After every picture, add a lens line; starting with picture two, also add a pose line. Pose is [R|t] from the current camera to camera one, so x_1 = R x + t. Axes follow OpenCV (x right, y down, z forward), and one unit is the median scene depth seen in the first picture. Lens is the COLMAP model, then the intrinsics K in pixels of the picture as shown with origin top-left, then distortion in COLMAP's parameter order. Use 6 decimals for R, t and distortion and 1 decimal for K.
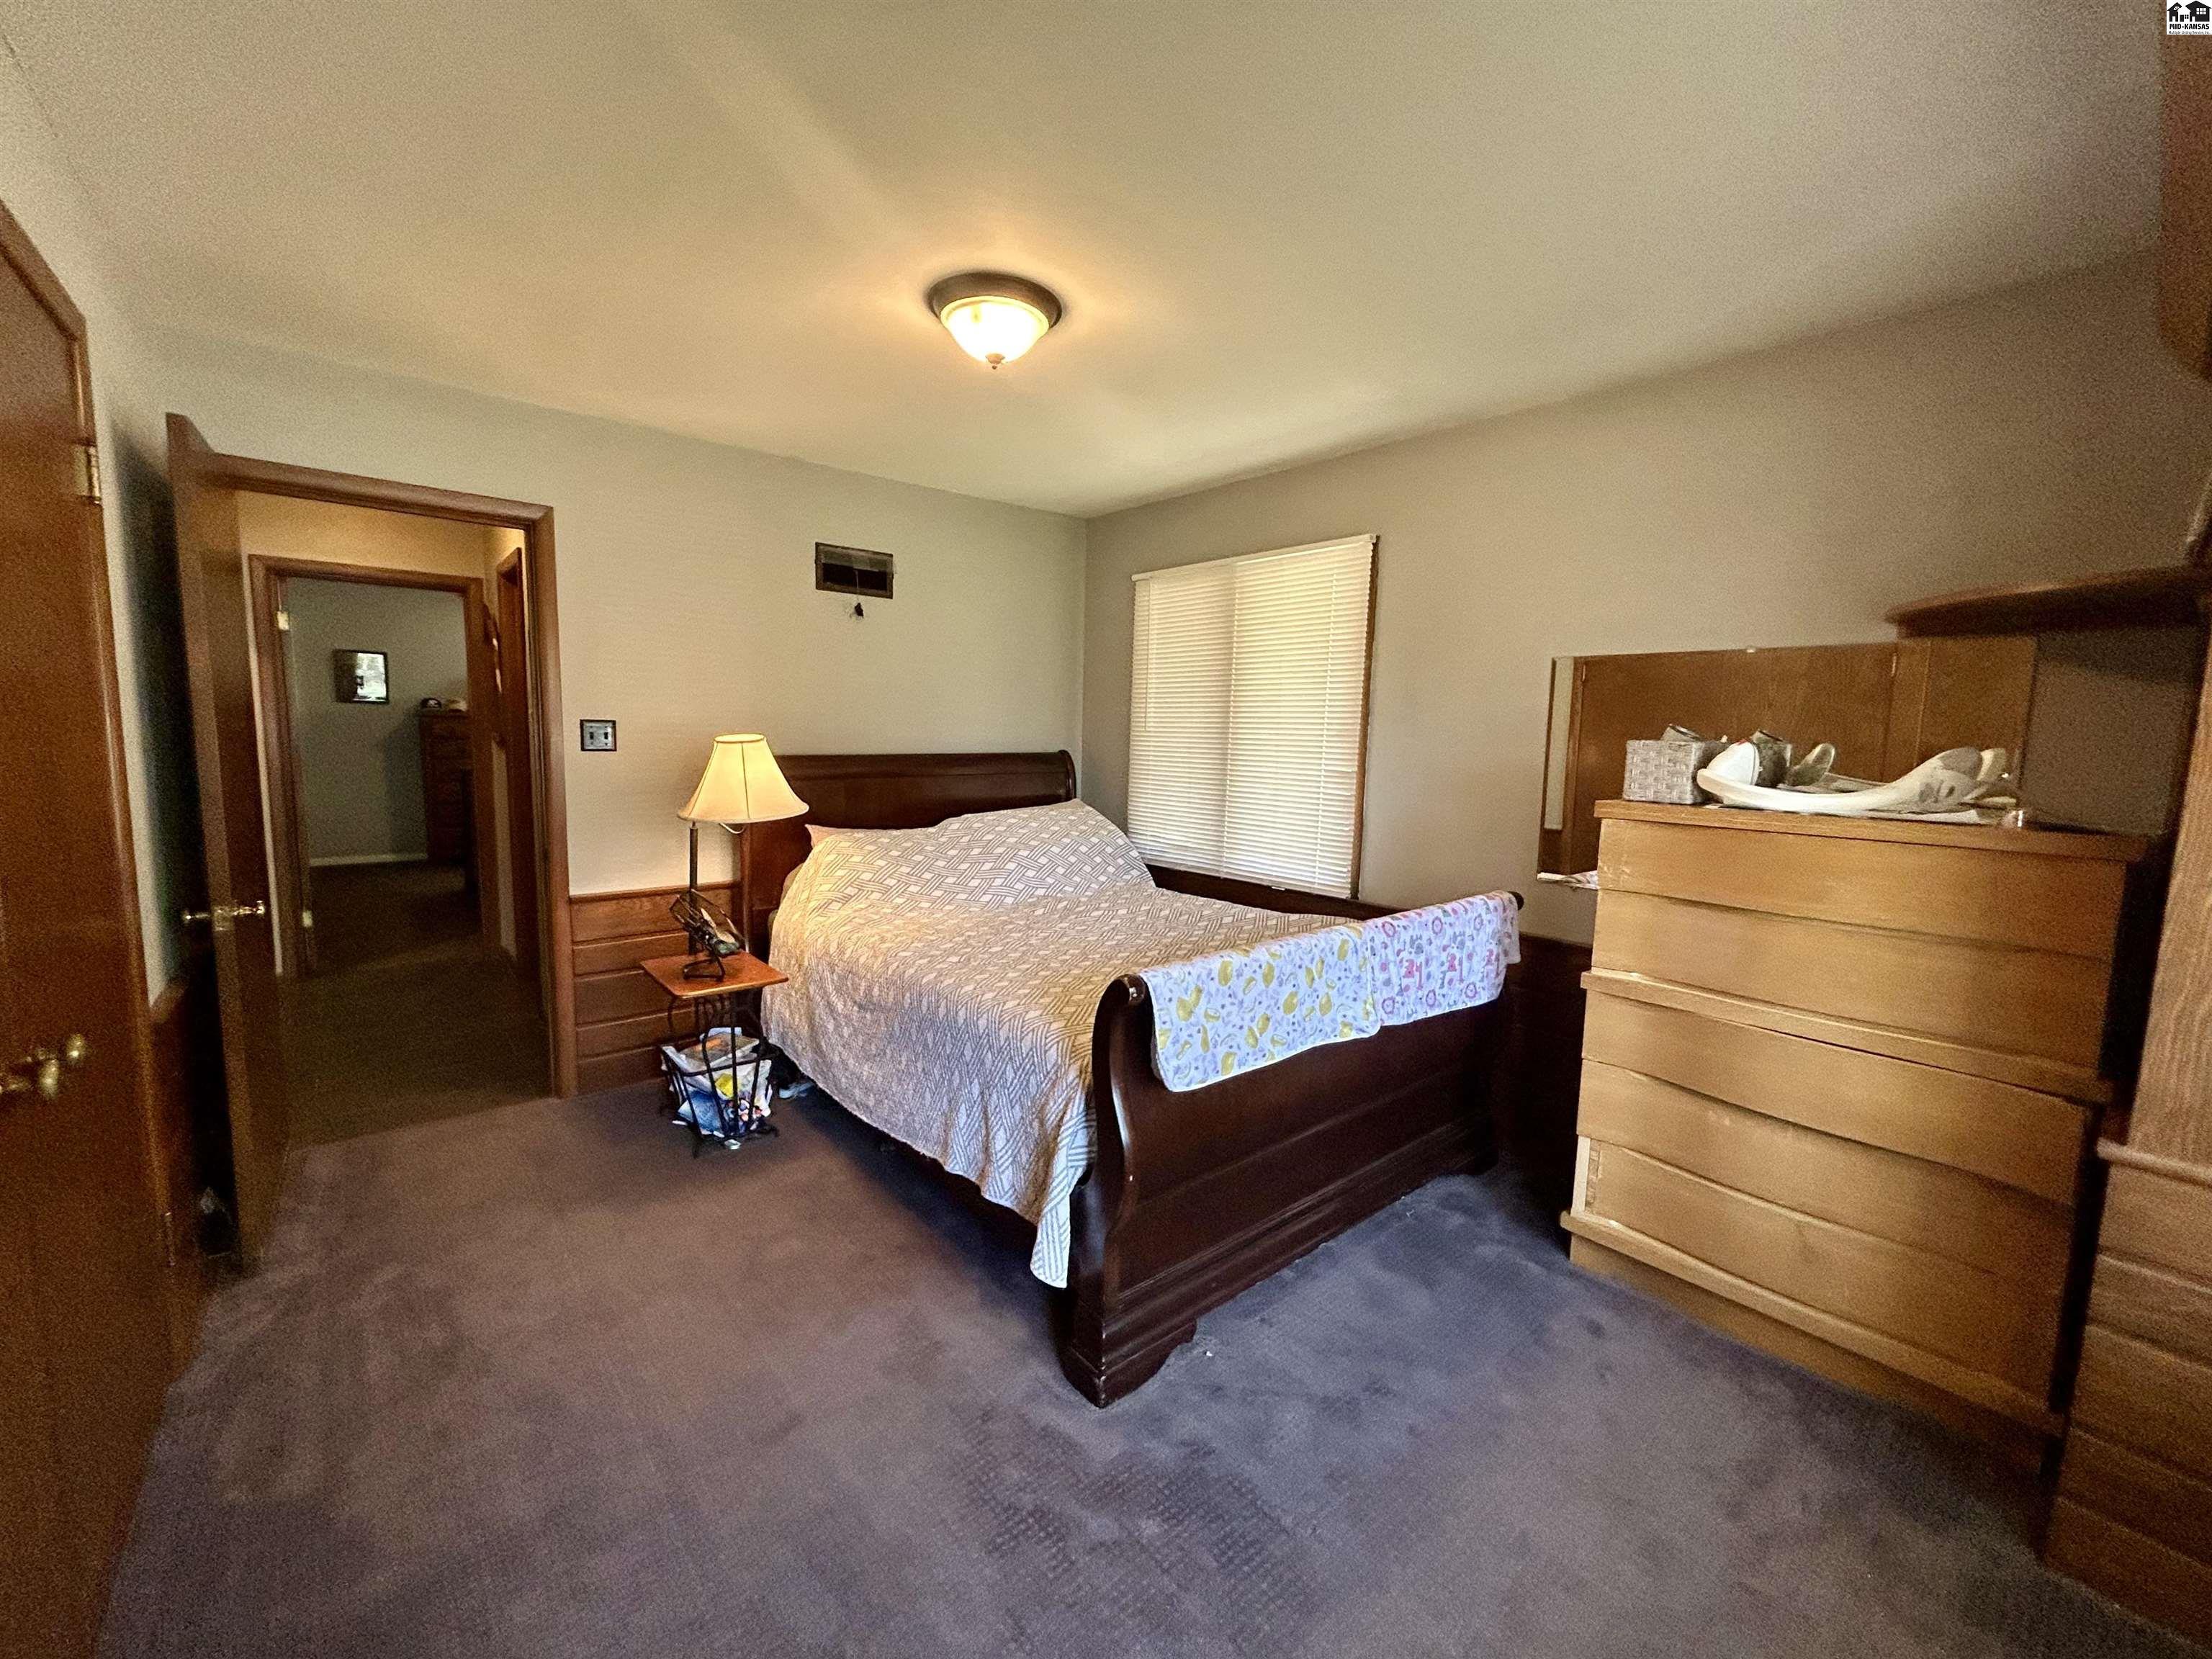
lens RADIAL K [[896.5, 0, 1112.9], [0, 896.5, 828.5], [0, 0, 1]] dist [-0.001017, 0.000096]
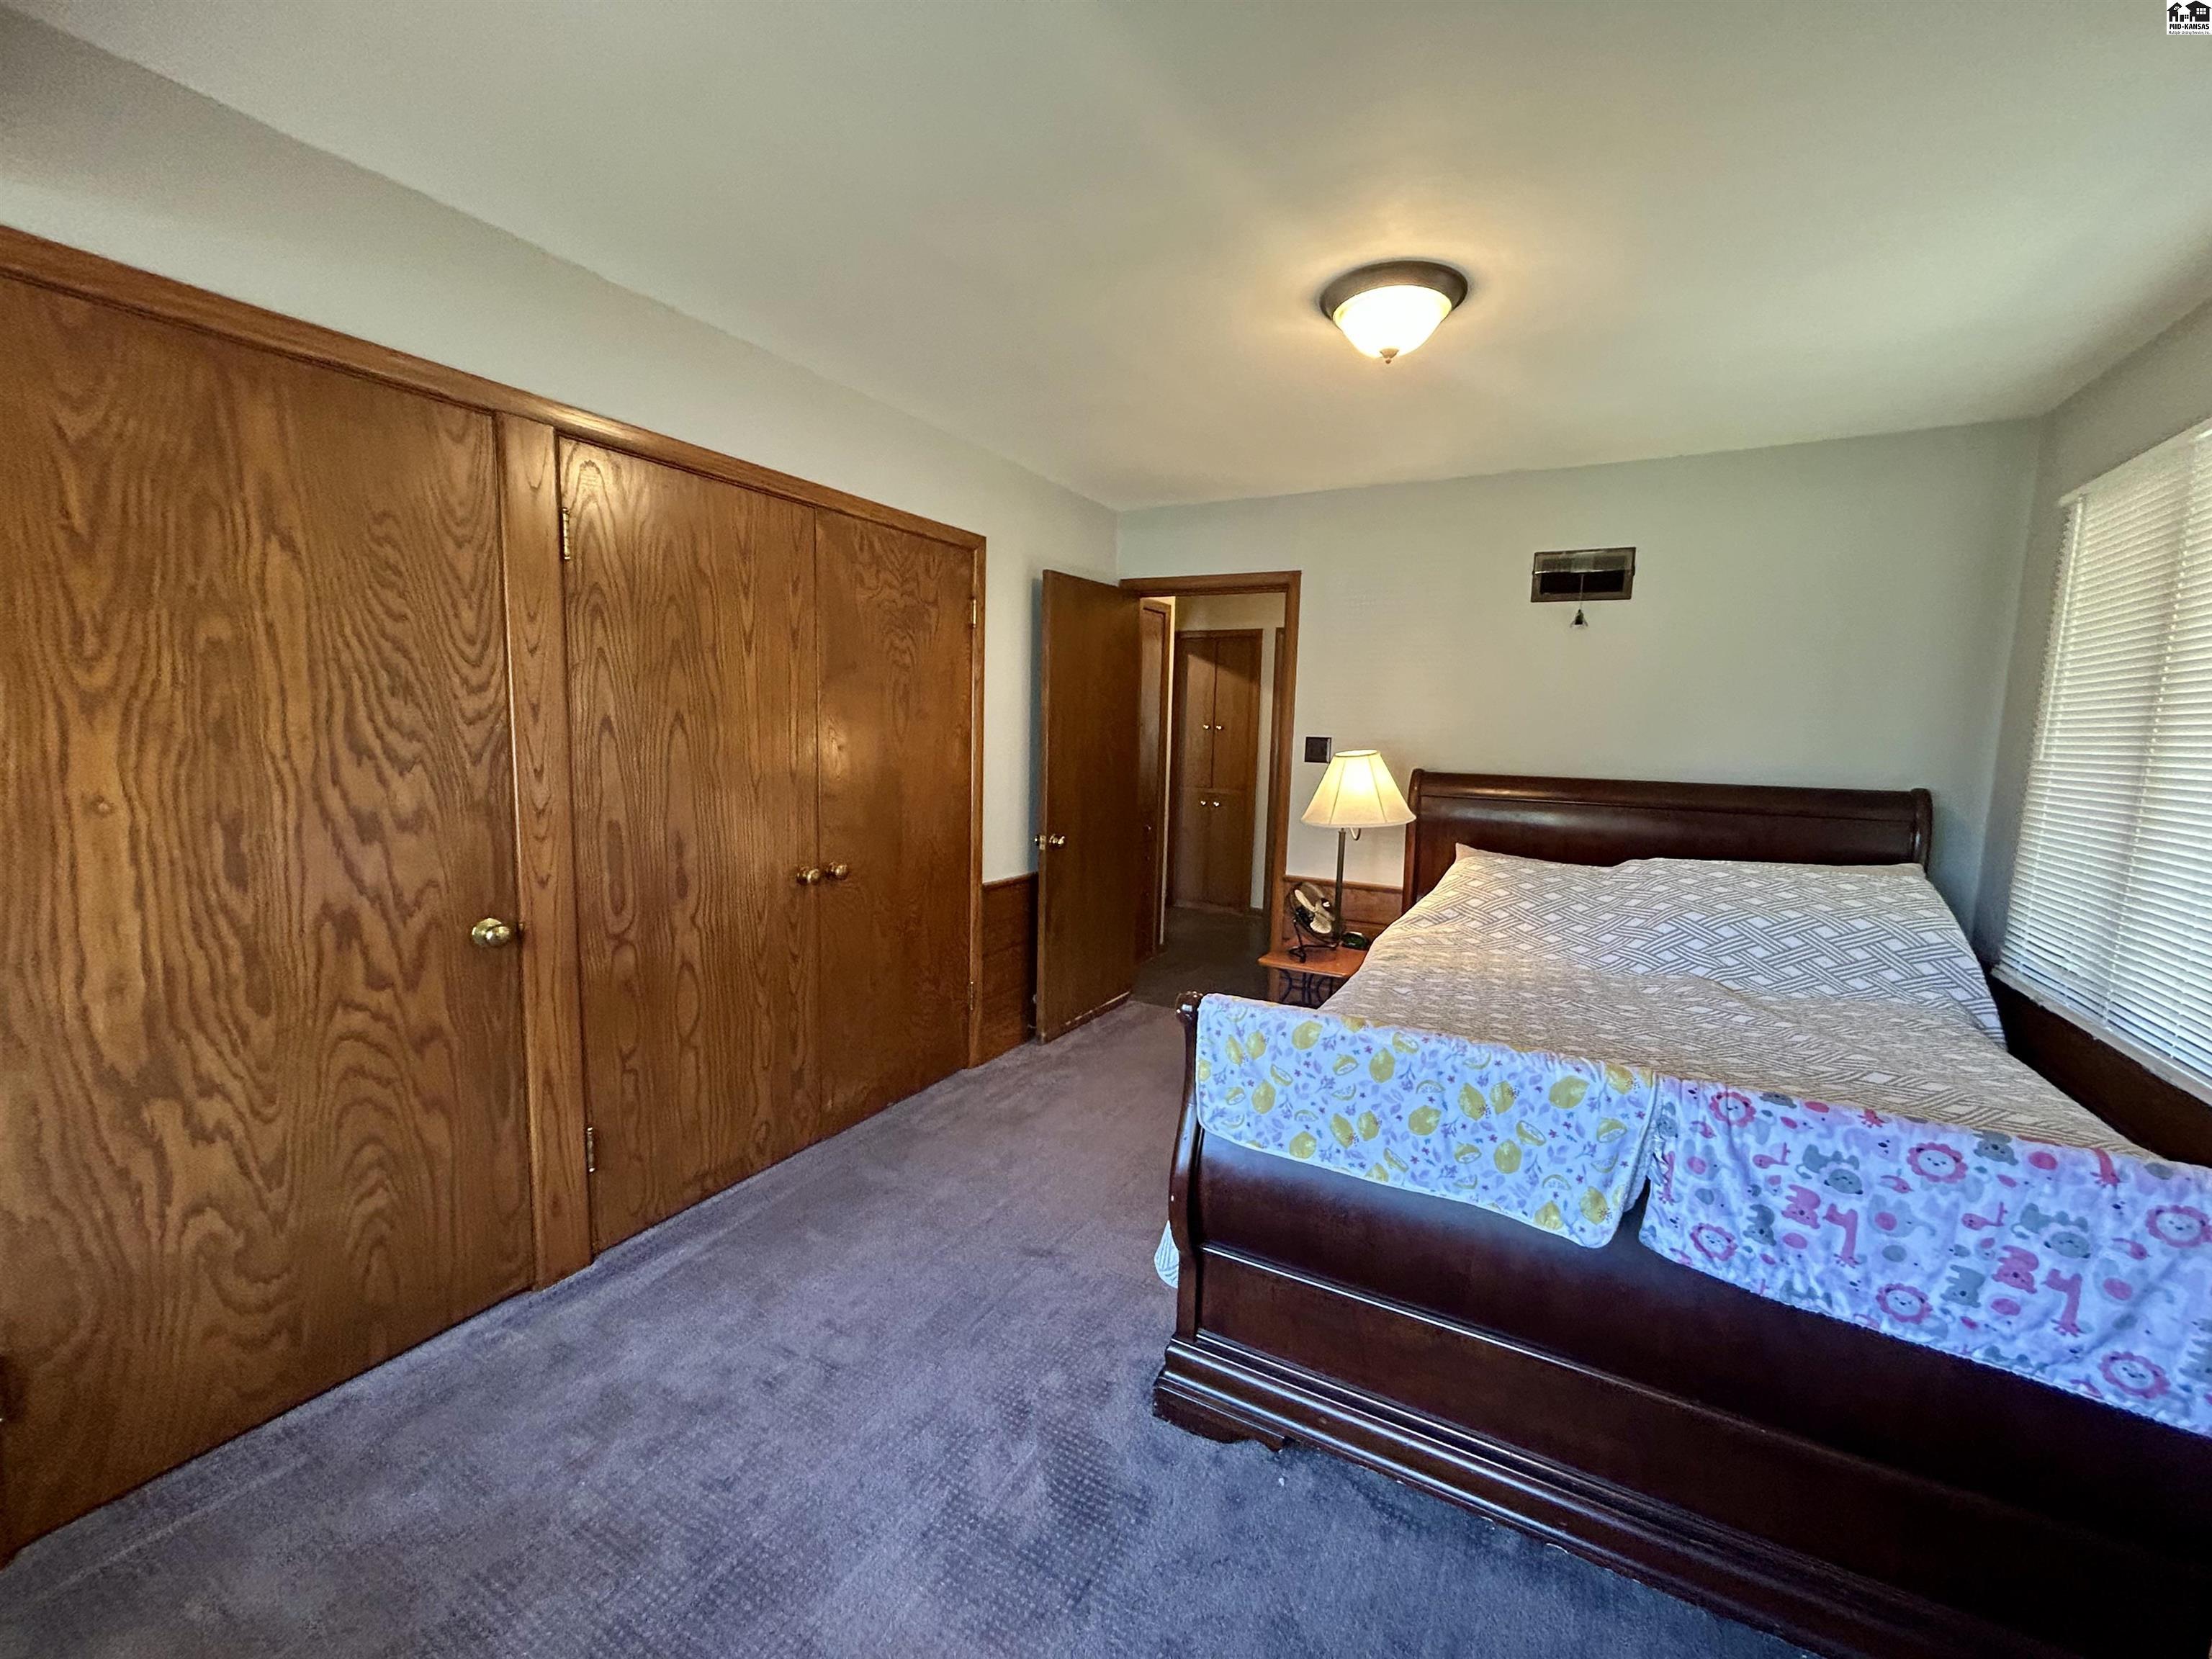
lens RADIAL K [[896.5, 0, 1111.9], [0, 896.5, 830.5], [0, 0, 1]] dist [-0.001017, 0.000096]
pose [[0.354375, 0.098690, -0.929881, 0.651083], [-0.123844, 0.990609, 0.057938, -0.041872], [0.926866, 0.094628, 0.363269, 0.410633]]
